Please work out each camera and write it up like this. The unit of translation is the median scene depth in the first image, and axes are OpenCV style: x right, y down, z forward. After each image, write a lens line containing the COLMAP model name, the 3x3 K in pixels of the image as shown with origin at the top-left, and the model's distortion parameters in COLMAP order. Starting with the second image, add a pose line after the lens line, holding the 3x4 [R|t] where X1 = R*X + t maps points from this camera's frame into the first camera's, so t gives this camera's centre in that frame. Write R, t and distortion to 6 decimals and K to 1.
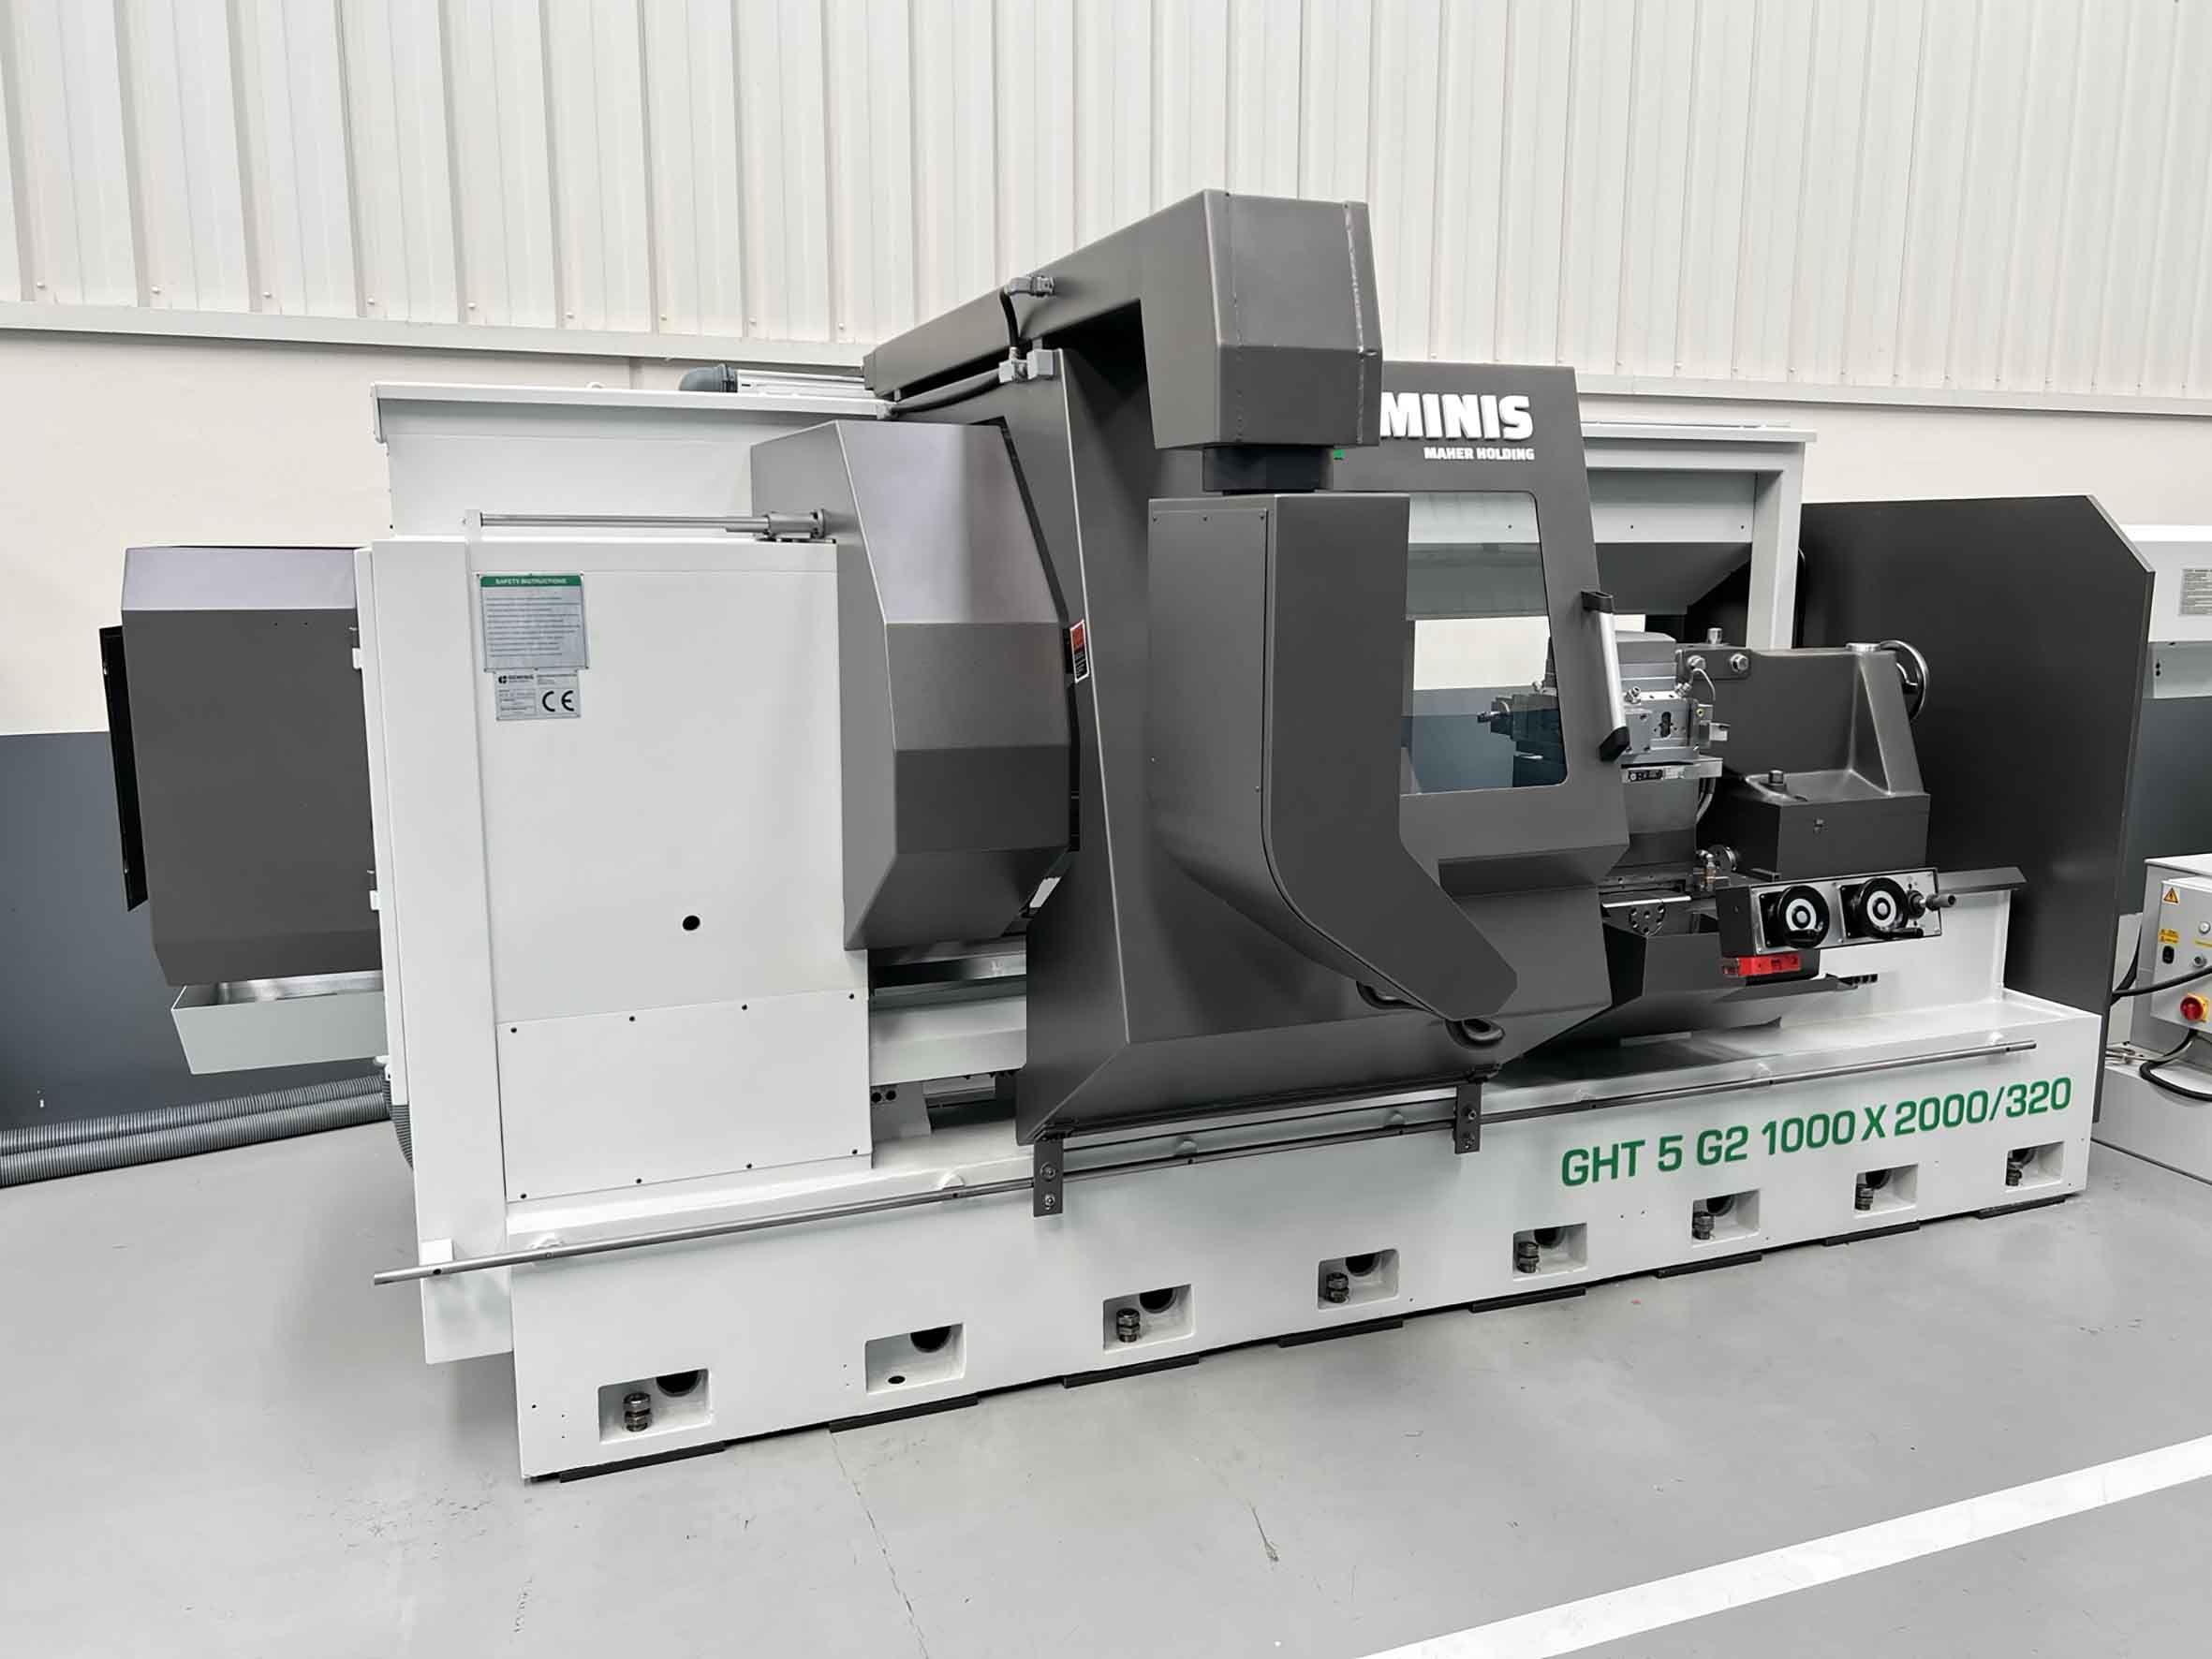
lens RADIAL K [[1631.8, 0, 1106.0], [0, 1631.8, 829.5], [0, 0, 1]] dist [-0.006845, 0.094043]
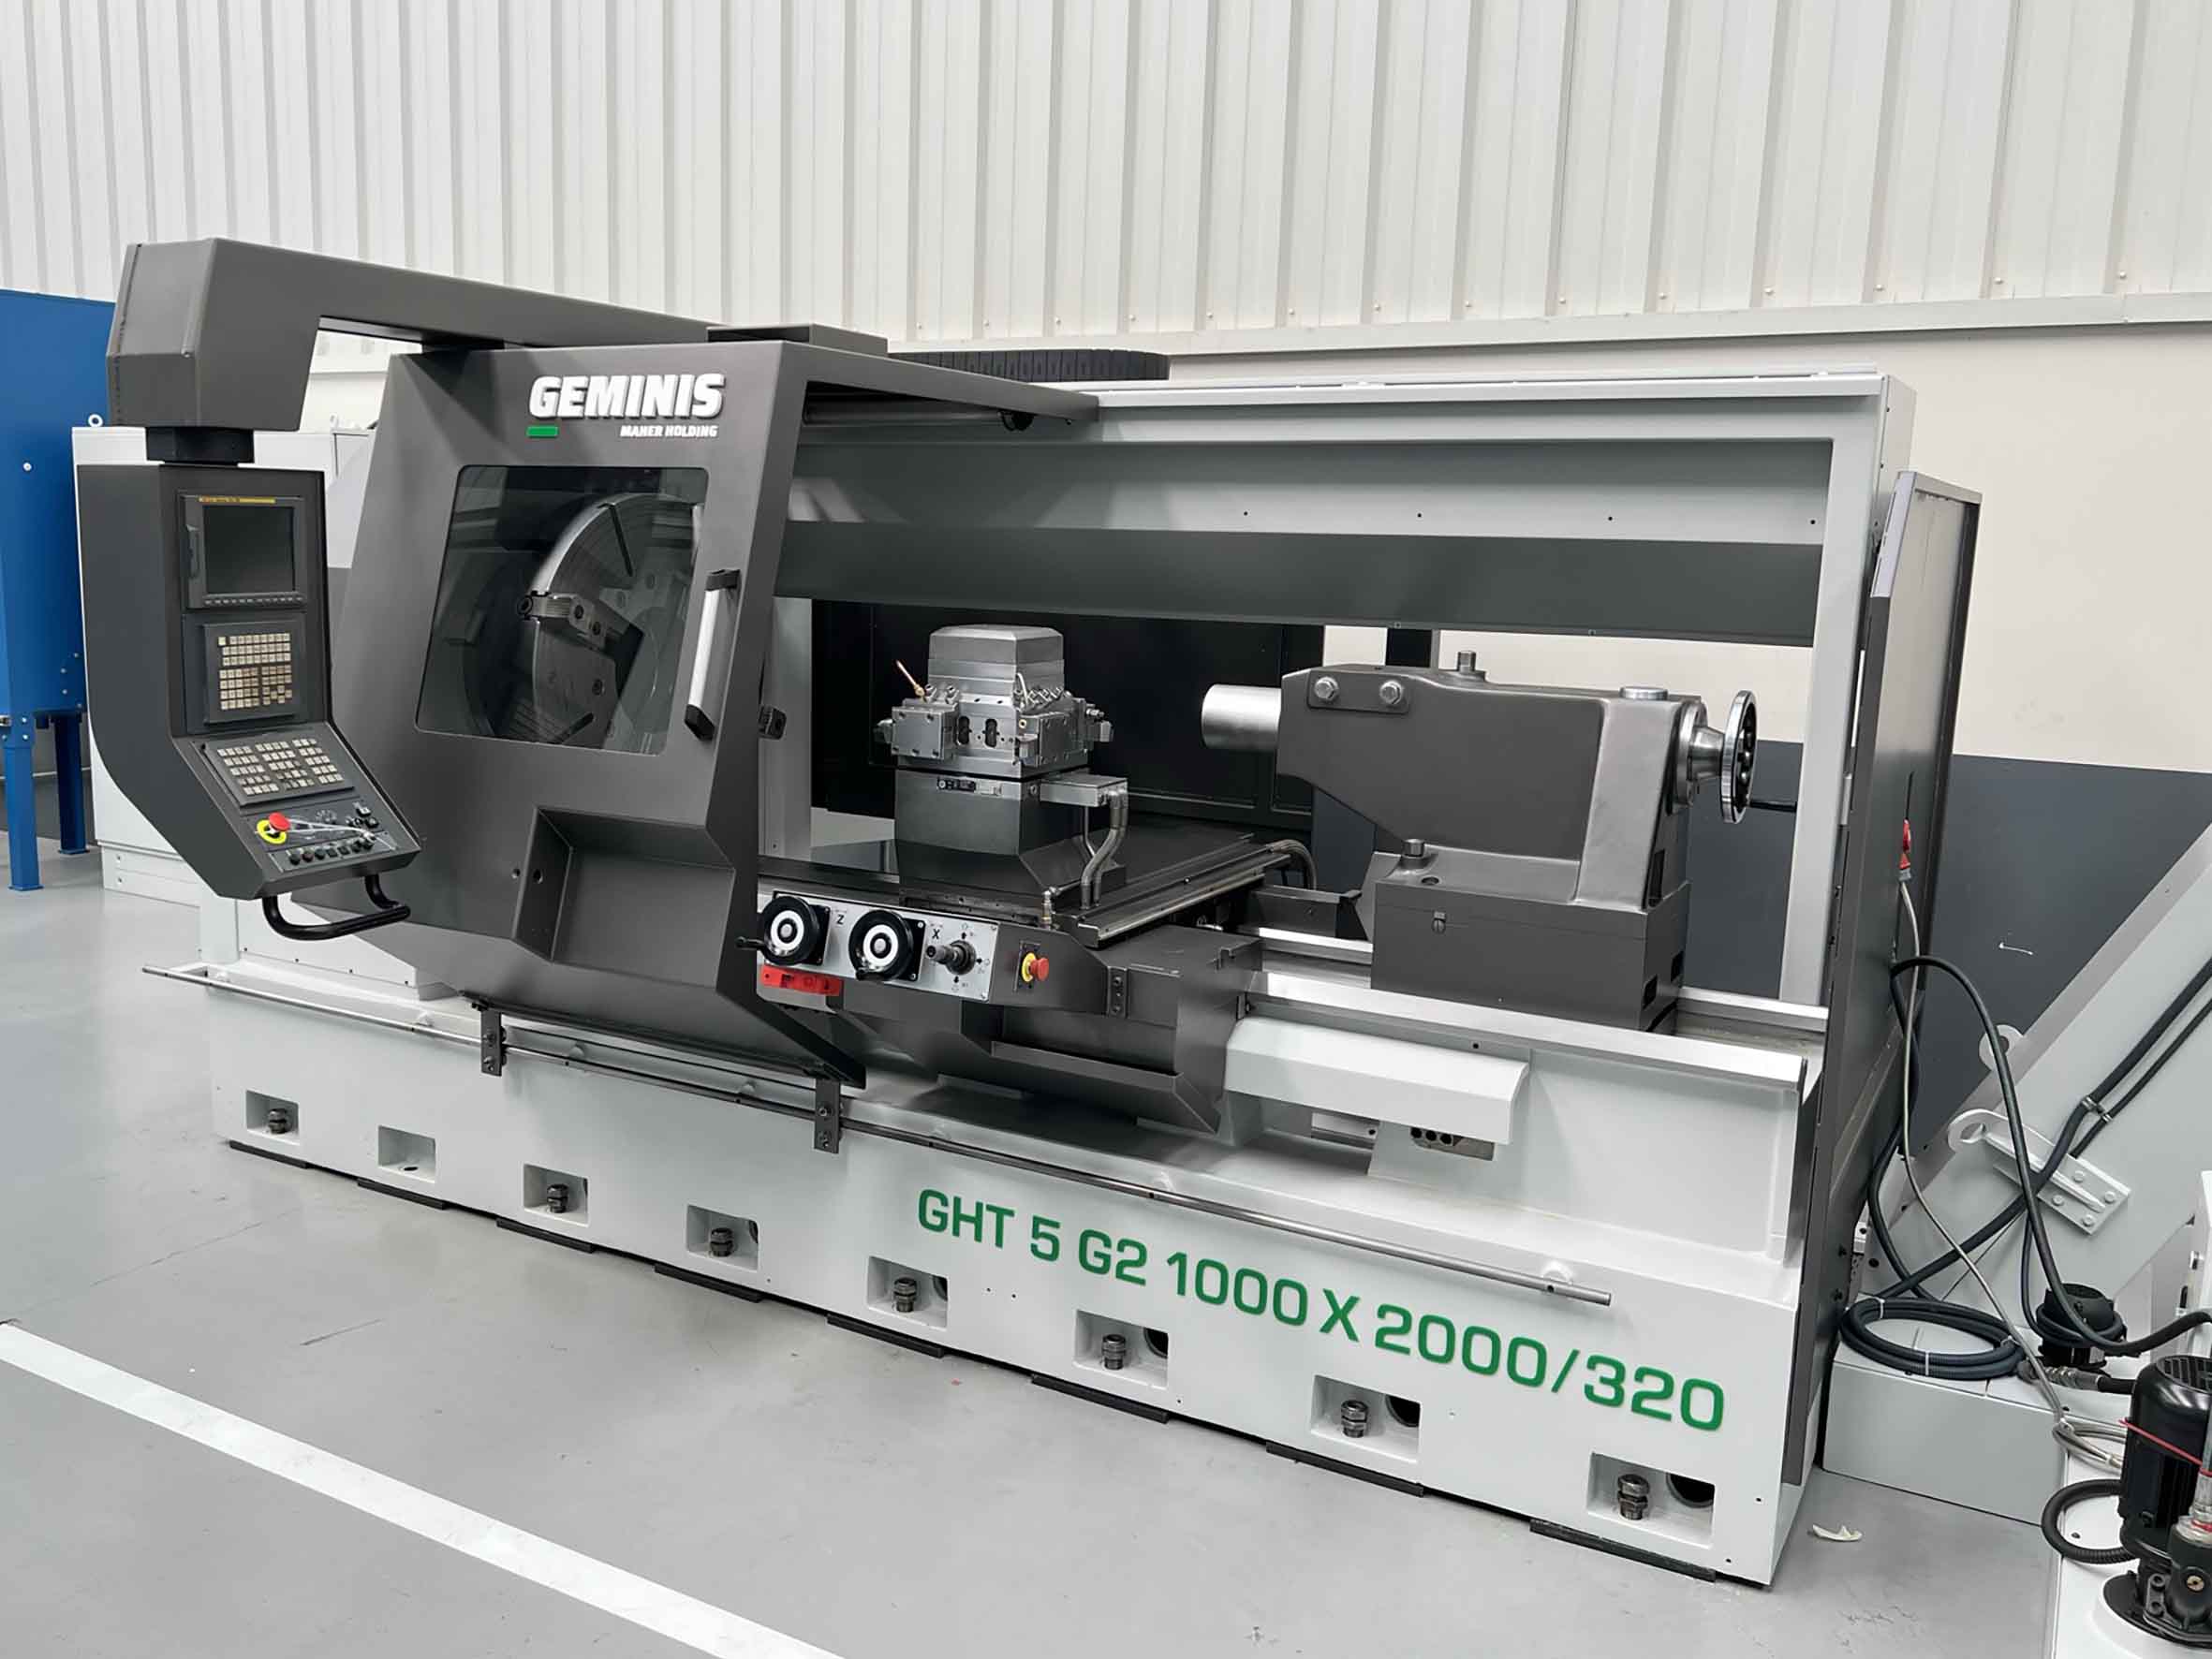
lens RADIAL K [[1799.4, 0, 1106.0], [0, 1799.4, 829.5], [0, 0, 1]] dist [0.136990, -0.273905]
pose [[0.637488, 0.141023, -0.757444, 1.053075], [-0.157148, 0.986239, 0.051361, -0.067653], [0.754264, 0.086289, 0.650876, 0.385611]]
